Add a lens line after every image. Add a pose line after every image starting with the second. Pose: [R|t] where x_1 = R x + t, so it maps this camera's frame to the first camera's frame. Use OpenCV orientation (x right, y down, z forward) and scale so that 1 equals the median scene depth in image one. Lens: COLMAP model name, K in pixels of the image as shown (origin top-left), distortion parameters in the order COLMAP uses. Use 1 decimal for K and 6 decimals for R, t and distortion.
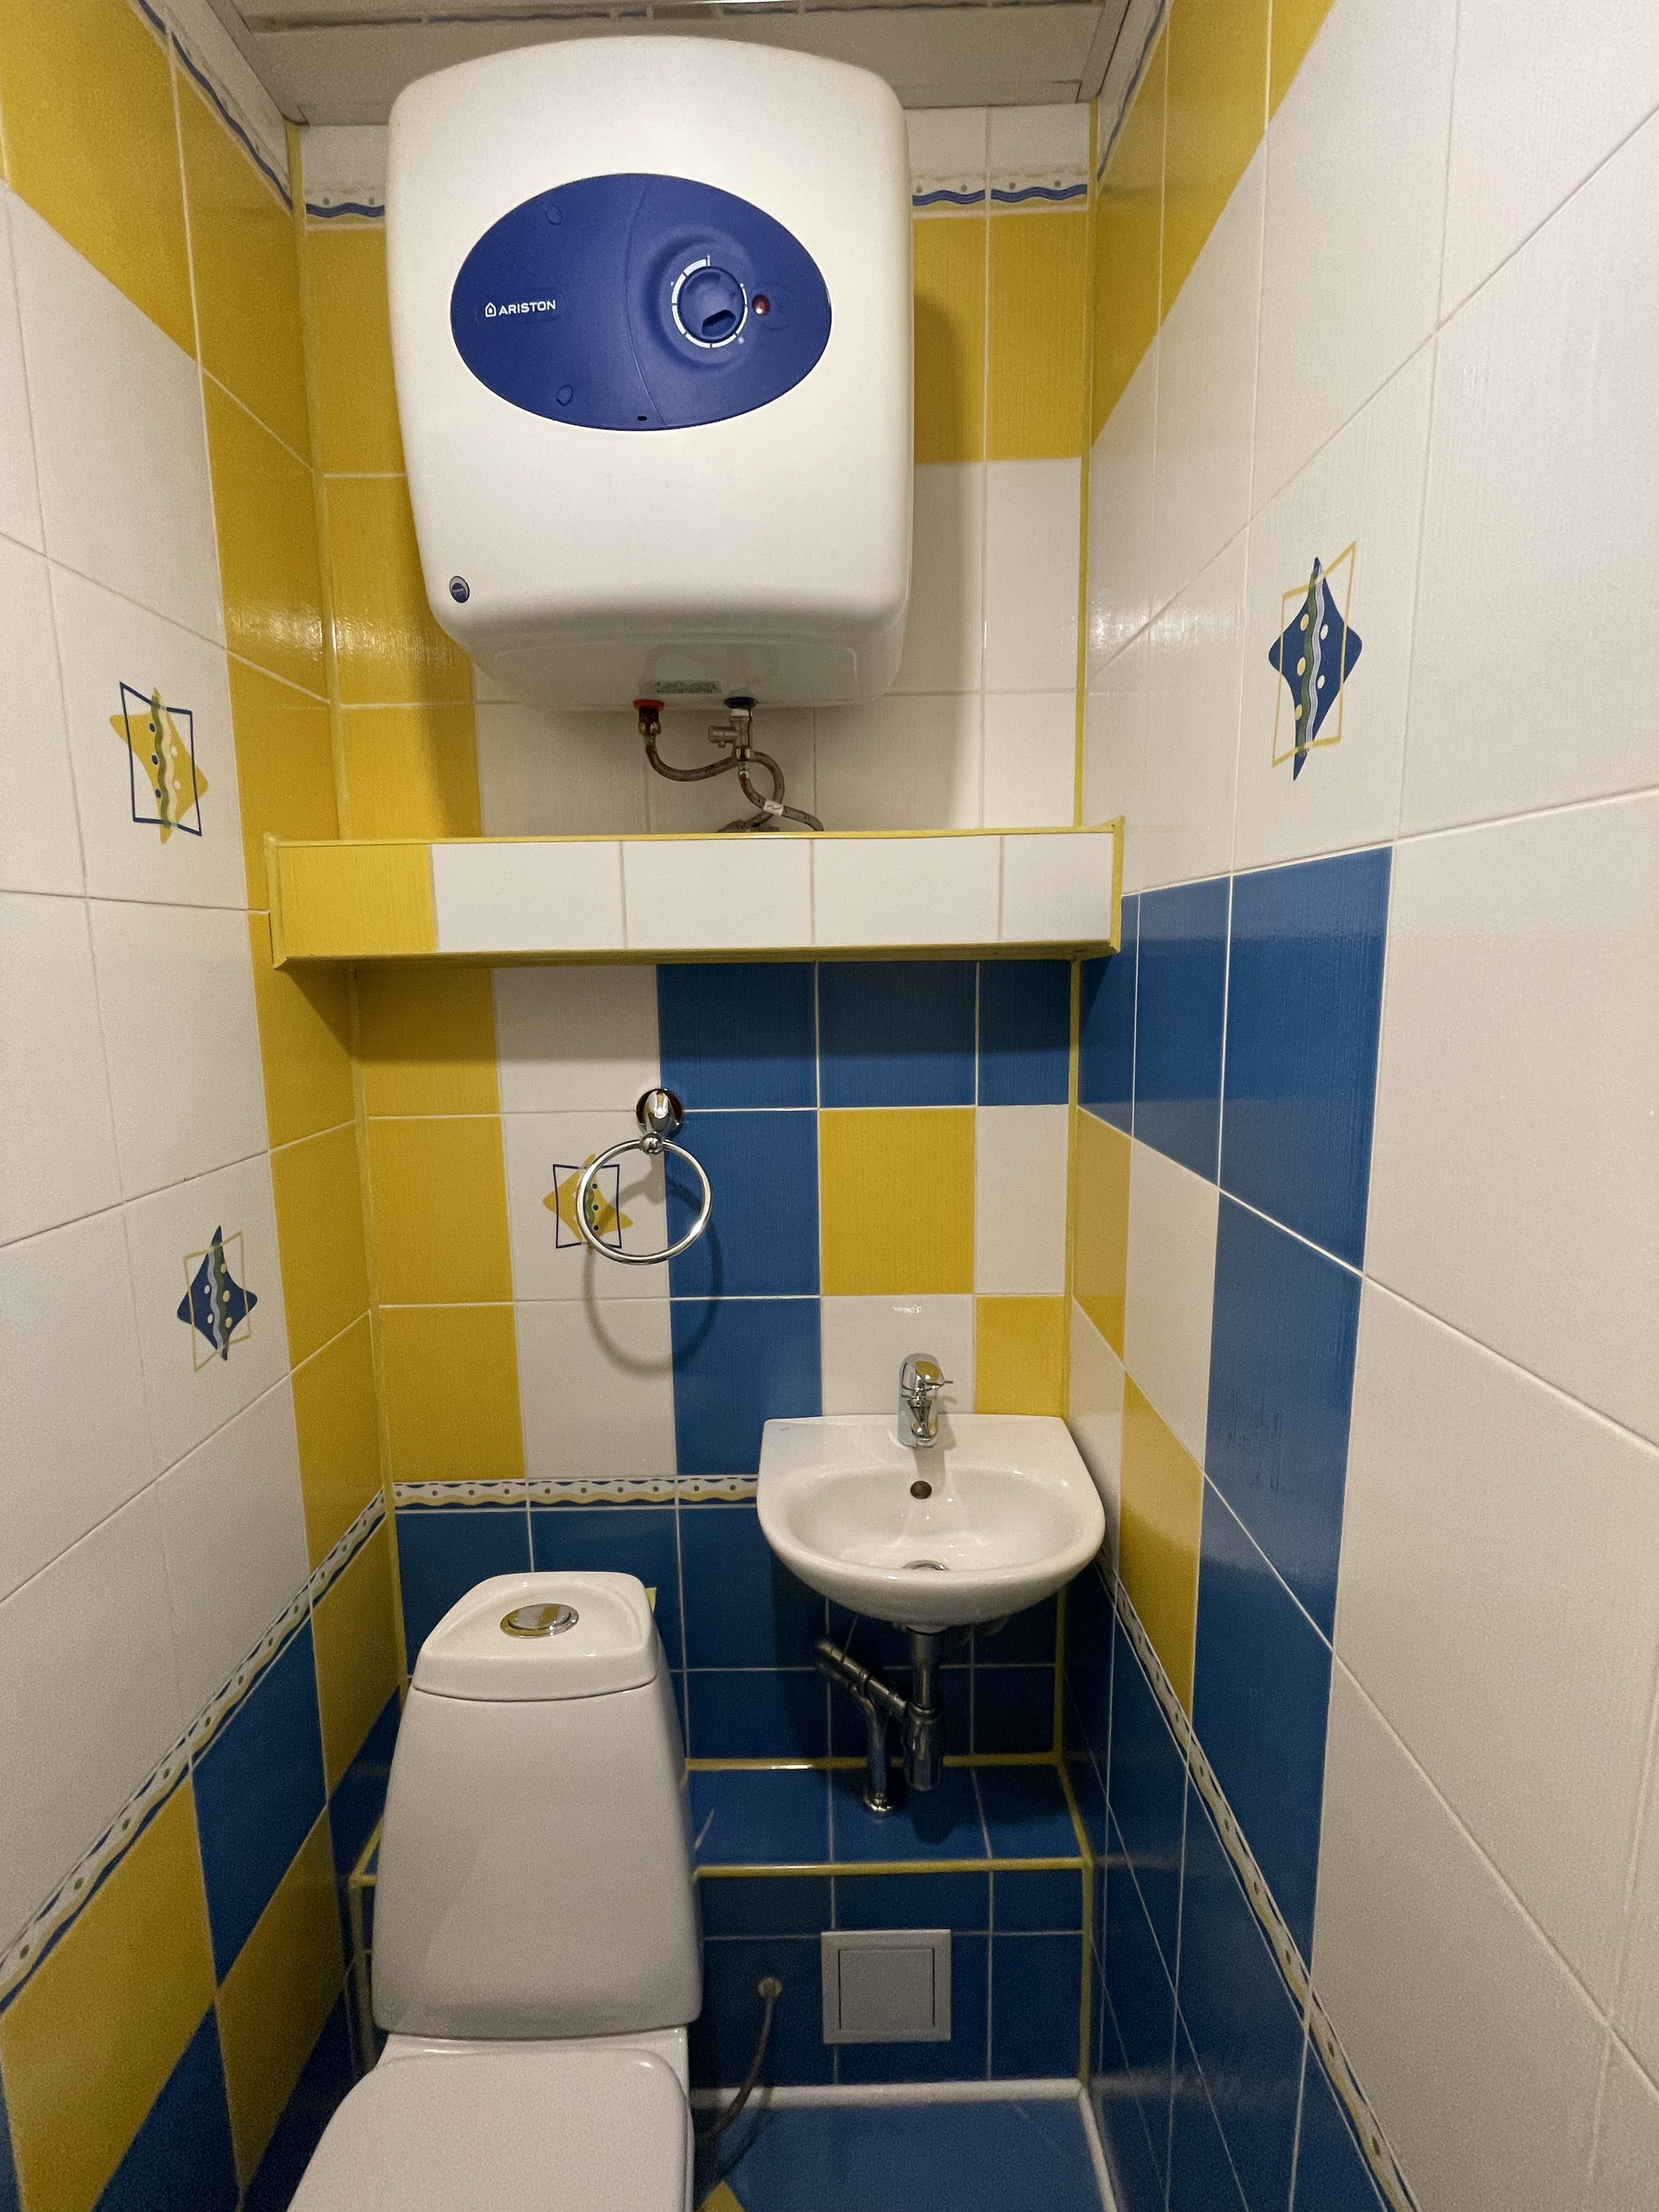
lens RADIAL K [[906.4, 0, 827.7], [0, 906.4, 1094.3], [0, 0, 1]] dist [-0.008849, -0.000237]
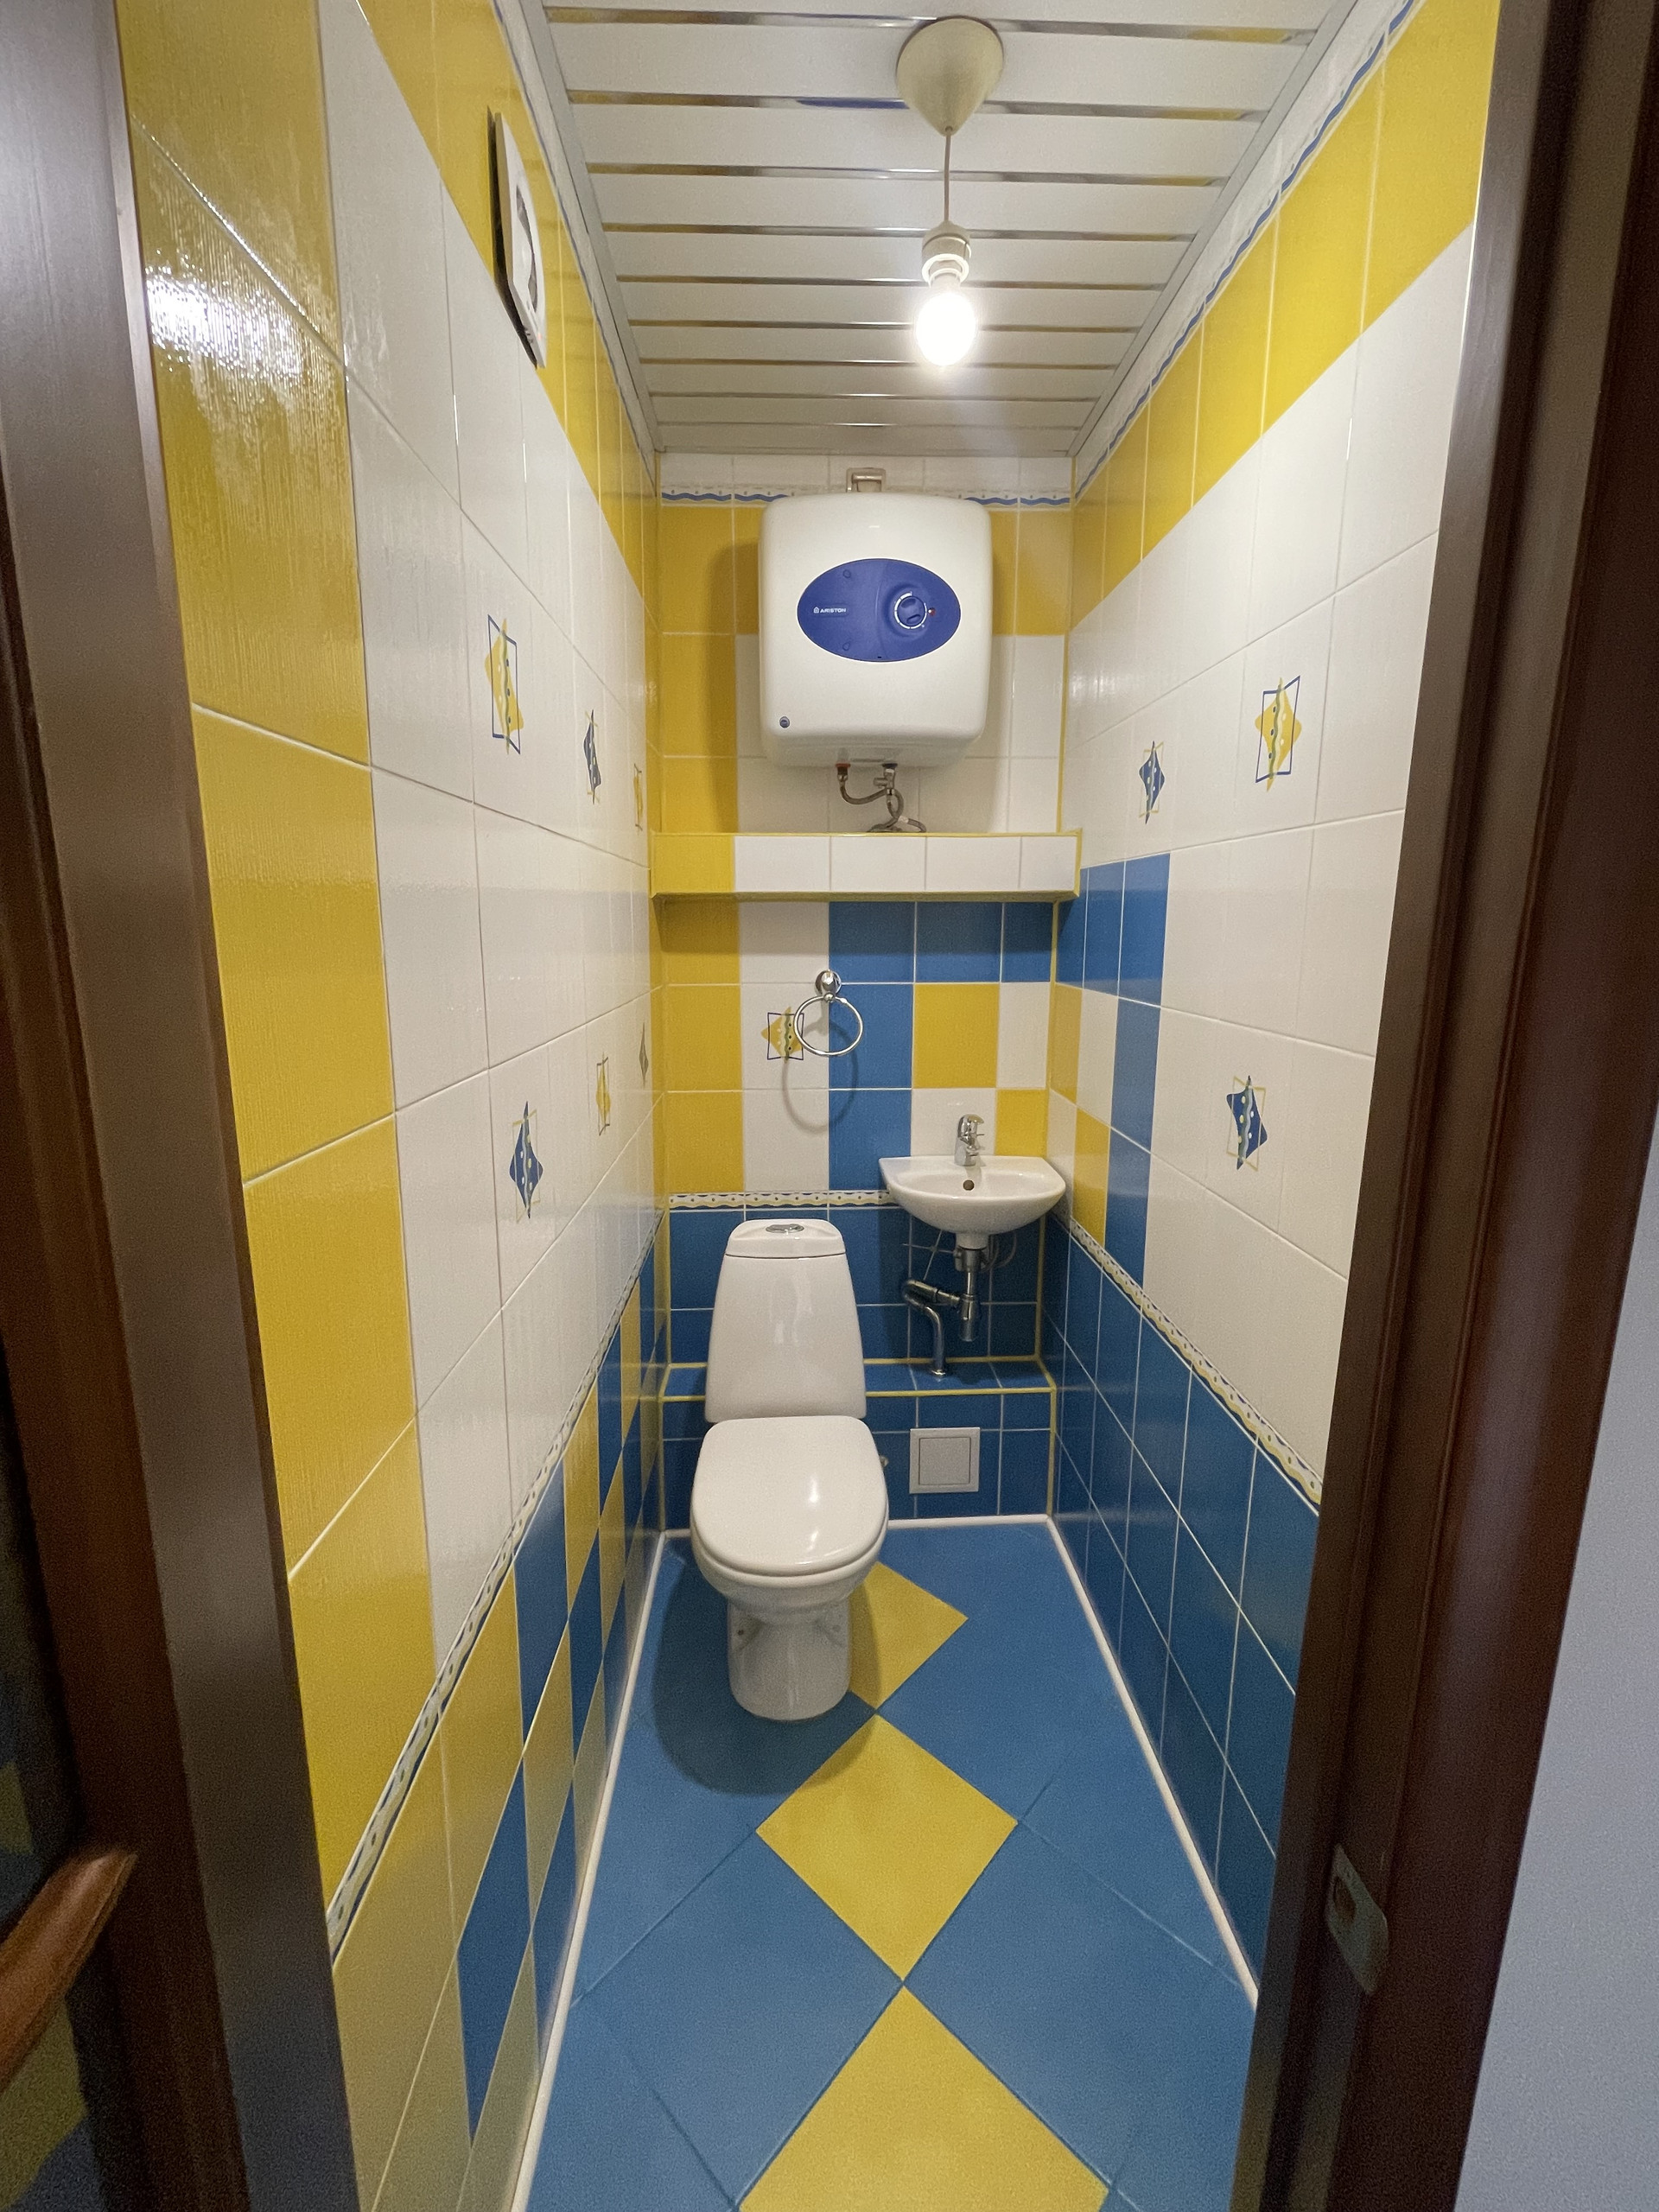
lens RADIAL K [[906.4, 0, 824.7], [0, 906.4, 1094.9], [0, 0, 1]] dist [-0.008849, -0.000237]
pose [[0.999325, 0.009283, 0.035536, -0.265290], [-0.010414, 0.999441, 0.031769, 0.193367], [-0.035221, -0.032117, 0.998863, -0.863754]]
